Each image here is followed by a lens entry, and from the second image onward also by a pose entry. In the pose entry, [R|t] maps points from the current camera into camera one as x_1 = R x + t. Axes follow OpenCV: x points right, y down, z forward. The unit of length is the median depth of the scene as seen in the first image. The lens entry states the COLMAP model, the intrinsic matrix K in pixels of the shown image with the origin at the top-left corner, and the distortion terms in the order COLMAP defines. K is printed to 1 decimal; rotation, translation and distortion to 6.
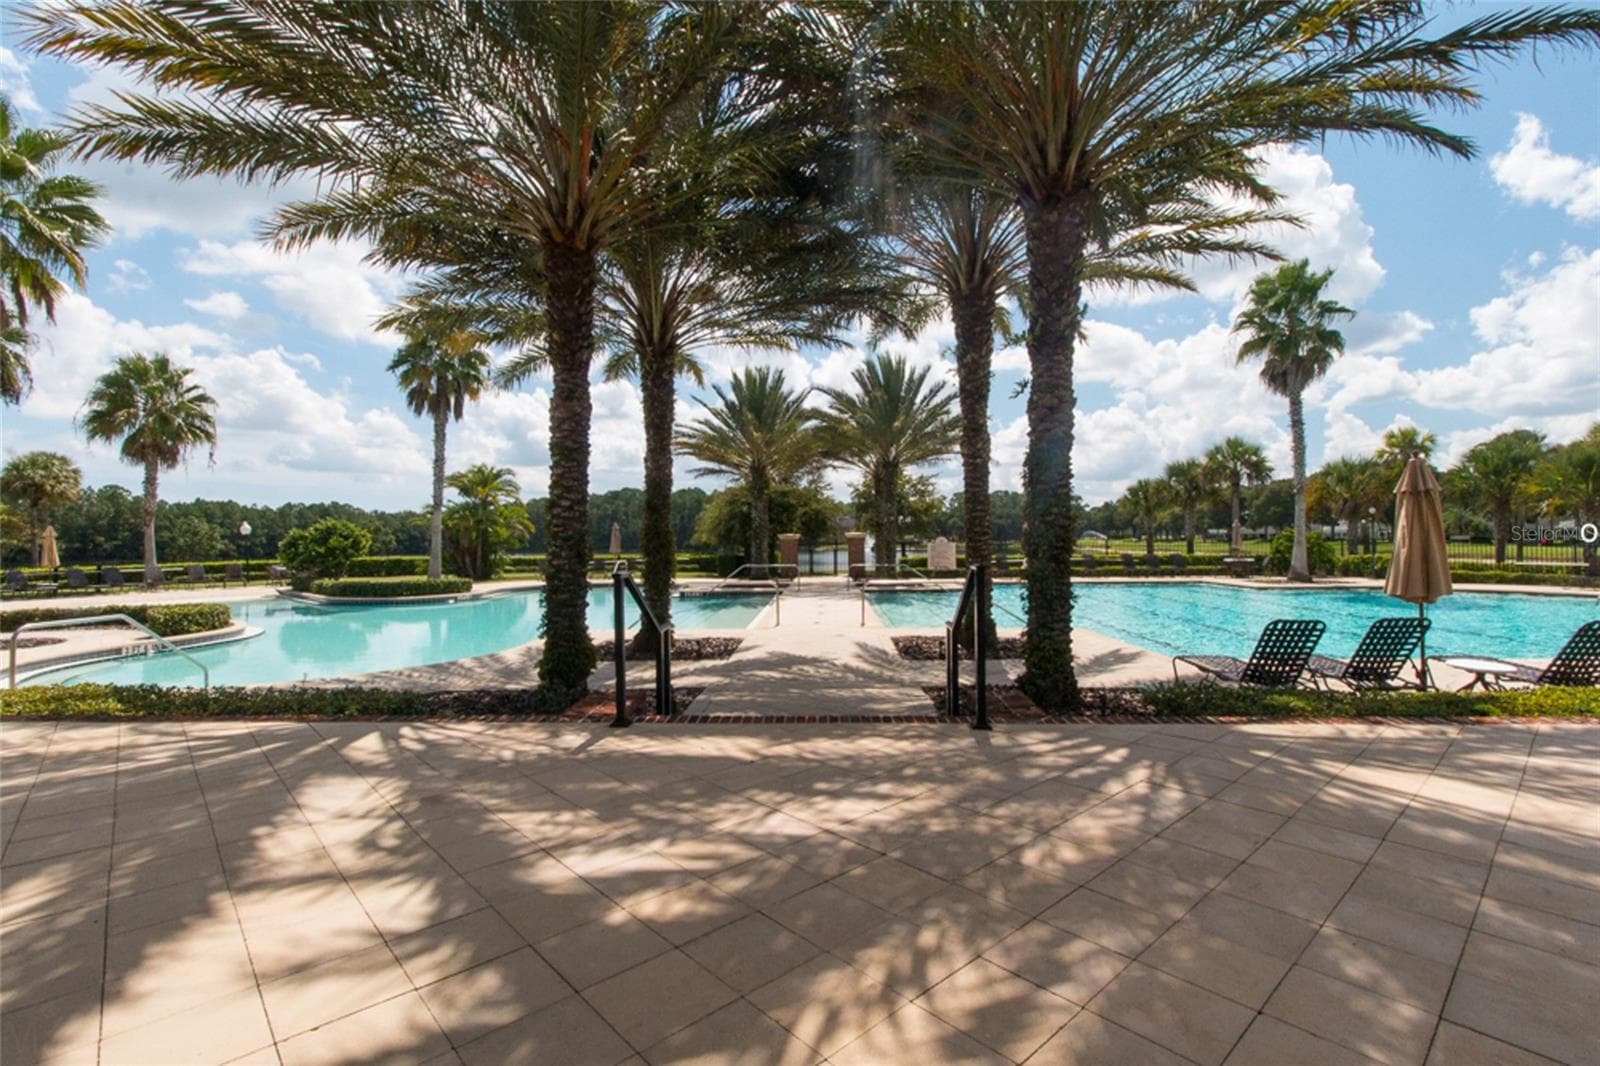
lens RADIAL K [[806.7, 0, 800.0], [0, 806.7, 533.0], [0, 0, 1]] dist [-0.003121, -0.000585]
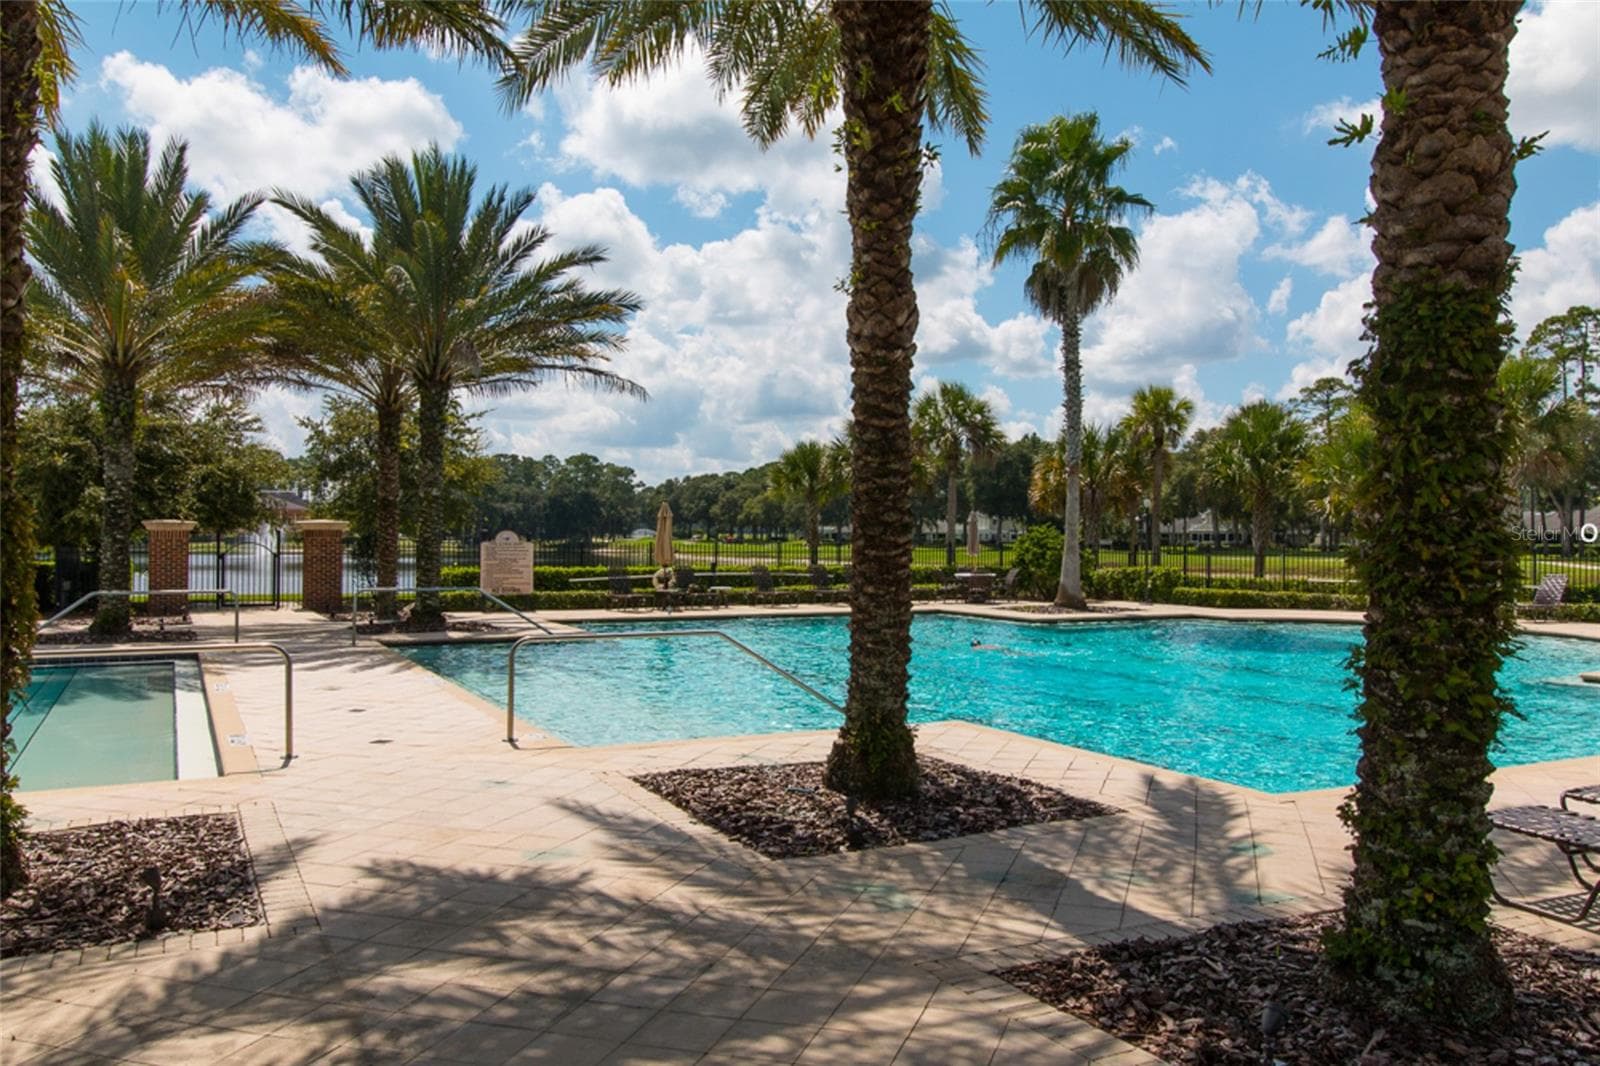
lens RADIAL K [[1238.7, 0, 800.0], [0, 1238.7, 533.0], [0, 0, 1]] dist [0.008887, 0.003562]
pose [[0.860077, 0.015040, 0.509943, -0.075811], [-0.018224, 0.999833, 0.001248, 0.001637], [-0.509839, -0.010366, 0.860207, 0.232387]]
